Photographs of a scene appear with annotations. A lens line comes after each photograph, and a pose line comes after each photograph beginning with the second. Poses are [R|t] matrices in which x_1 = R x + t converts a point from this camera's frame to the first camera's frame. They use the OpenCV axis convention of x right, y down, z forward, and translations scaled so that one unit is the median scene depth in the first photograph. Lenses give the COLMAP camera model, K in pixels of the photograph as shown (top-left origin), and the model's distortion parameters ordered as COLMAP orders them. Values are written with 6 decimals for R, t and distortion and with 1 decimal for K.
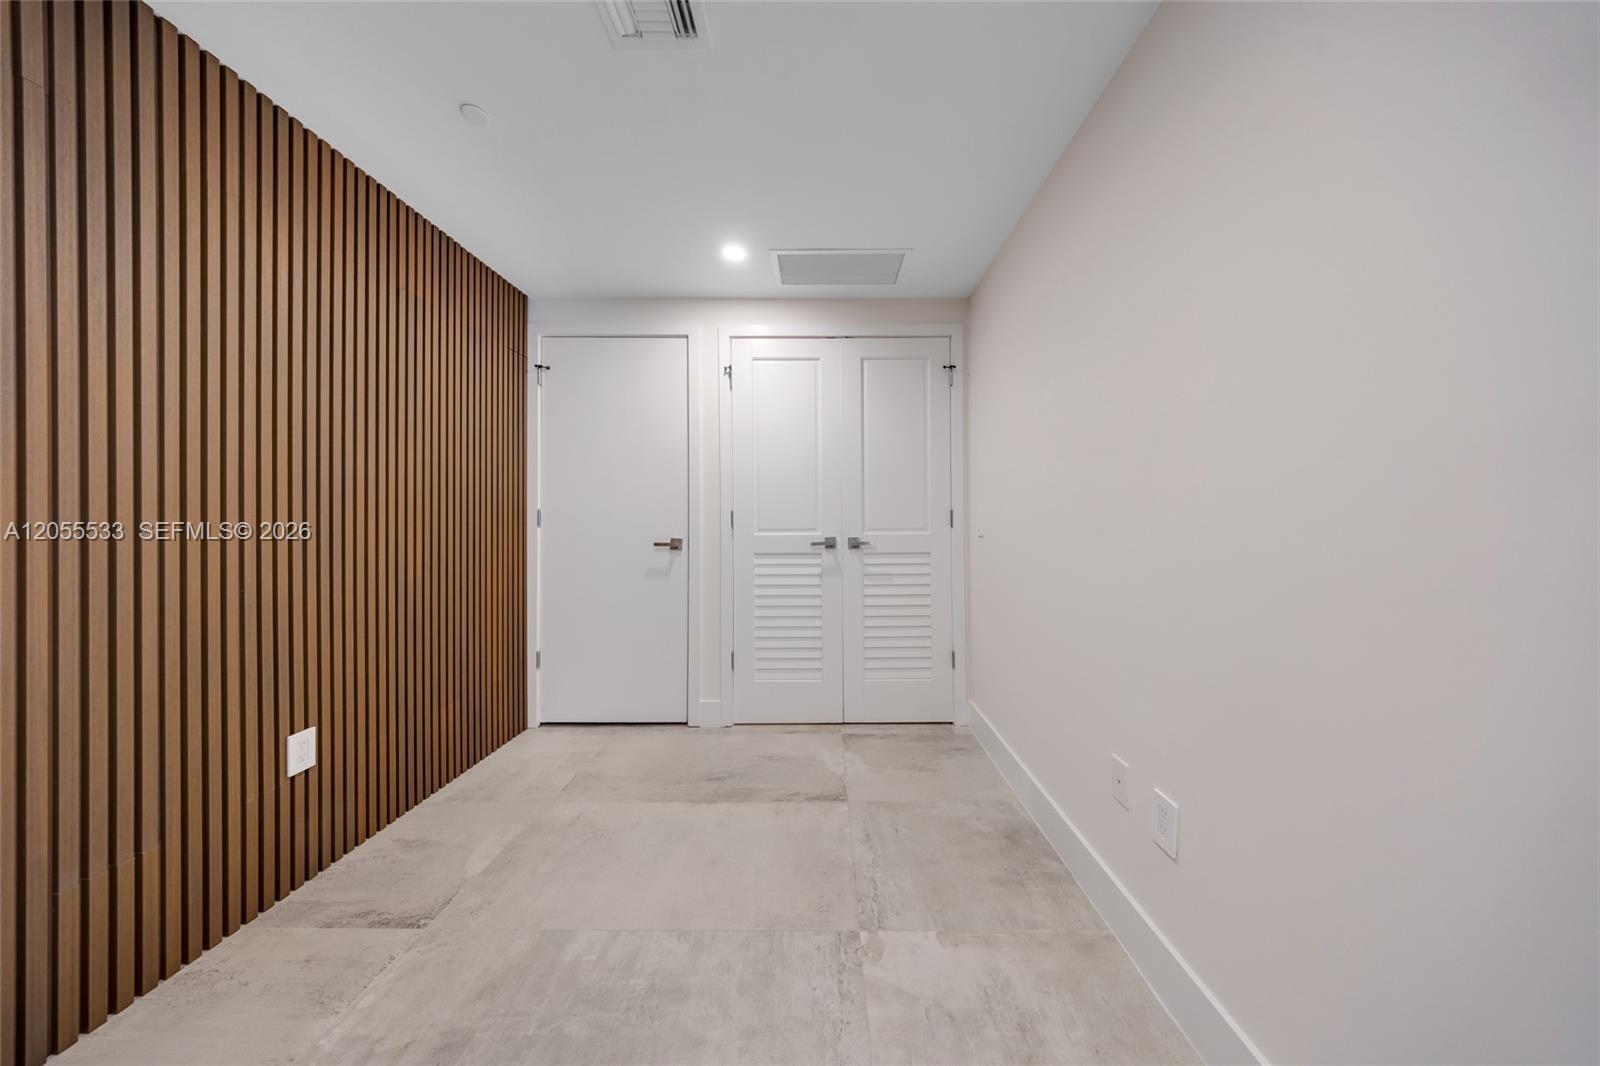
lens RADIAL K [[474.5, 0, 826.0], [0, 474.5, 522.6], [0, 0, 1]] dist [-0.002076, -0.000977]
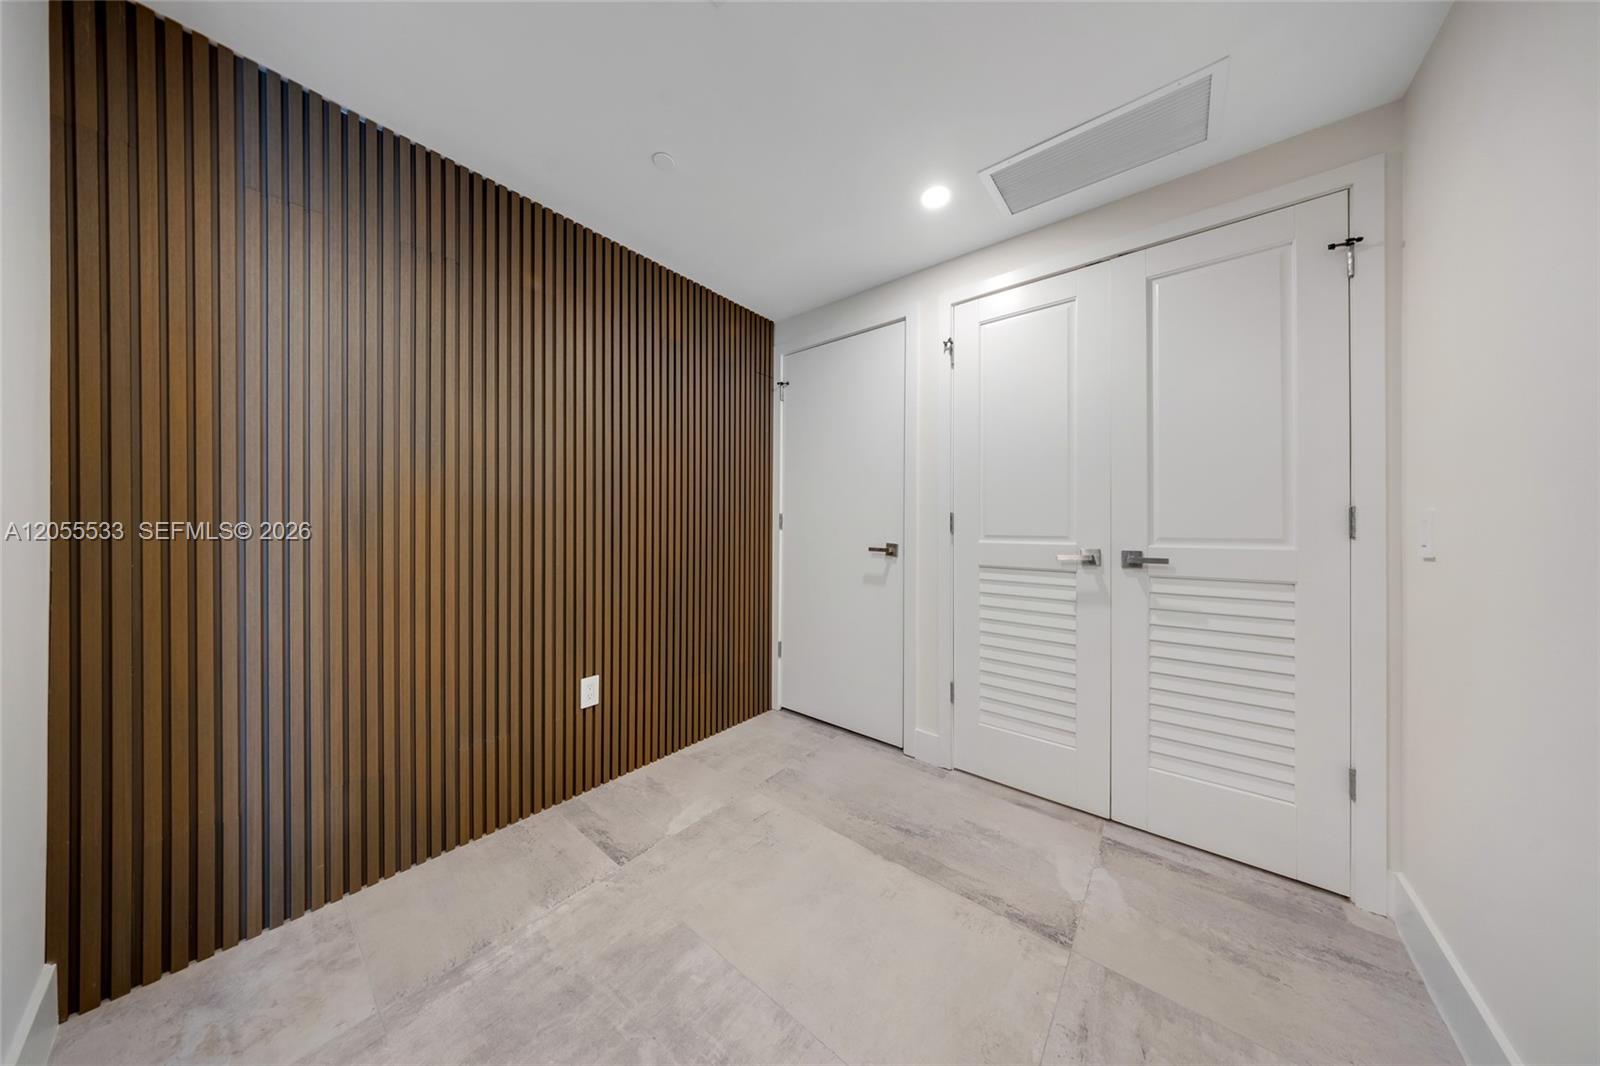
lens RADIAL K [[474.5, 0, 790.9], [0, 474.5, 527.0], [0, 0, 1]] dist [-0.002076, -0.000977]
pose [[0.769951, 0.009041, -0.638039, 0.126227], [-0.007864, 0.999958, 0.004680, -0.001669], [0.638055, 0.001414, 0.769990, 0.191511]]
